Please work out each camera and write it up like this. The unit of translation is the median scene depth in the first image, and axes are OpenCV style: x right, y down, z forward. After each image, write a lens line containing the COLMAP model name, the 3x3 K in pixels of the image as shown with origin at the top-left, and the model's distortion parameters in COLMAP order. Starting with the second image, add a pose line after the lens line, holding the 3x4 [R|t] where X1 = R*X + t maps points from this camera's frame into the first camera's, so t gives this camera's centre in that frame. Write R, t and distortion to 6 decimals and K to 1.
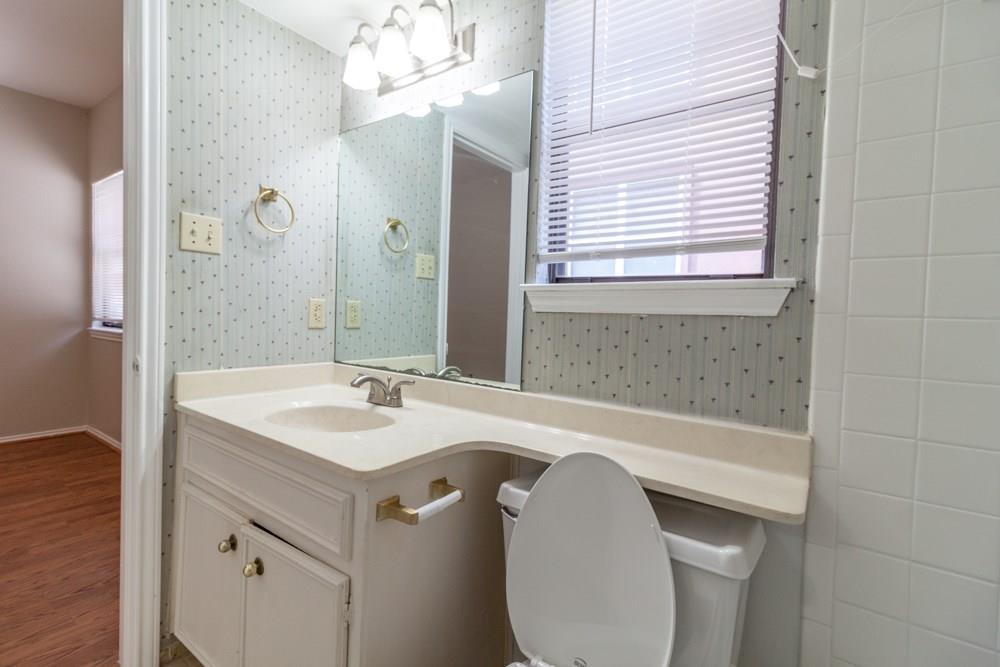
lens RADIAL K [[466.7, 0, 497.2], [0, 466.7, 328.8], [0, 0, 1]] dist [-0.001155, -0.000421]
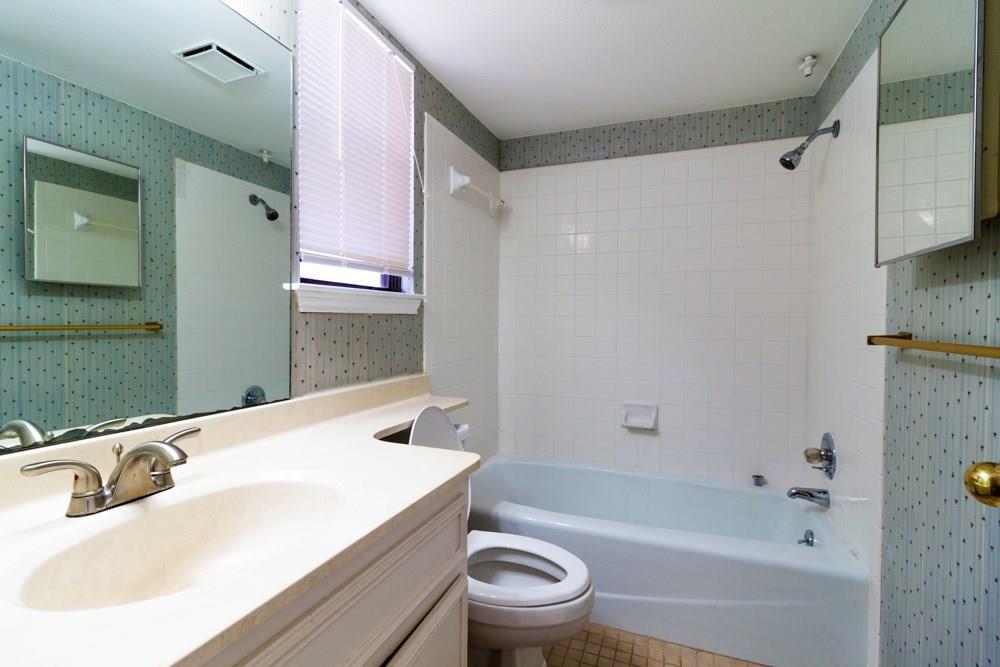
lens RADIAL K [[466.7, 0, 497.2], [0, 466.7, 328.8], [0, 0, 1]] dist [-0.001155, -0.000421]
pose [[-0.255565, -0.051615, 0.965413, -1.039189], [0.012049, 0.998326, 0.056564, -0.056201], [-0.966717, 0.026088, -0.254515, 0.930867]]
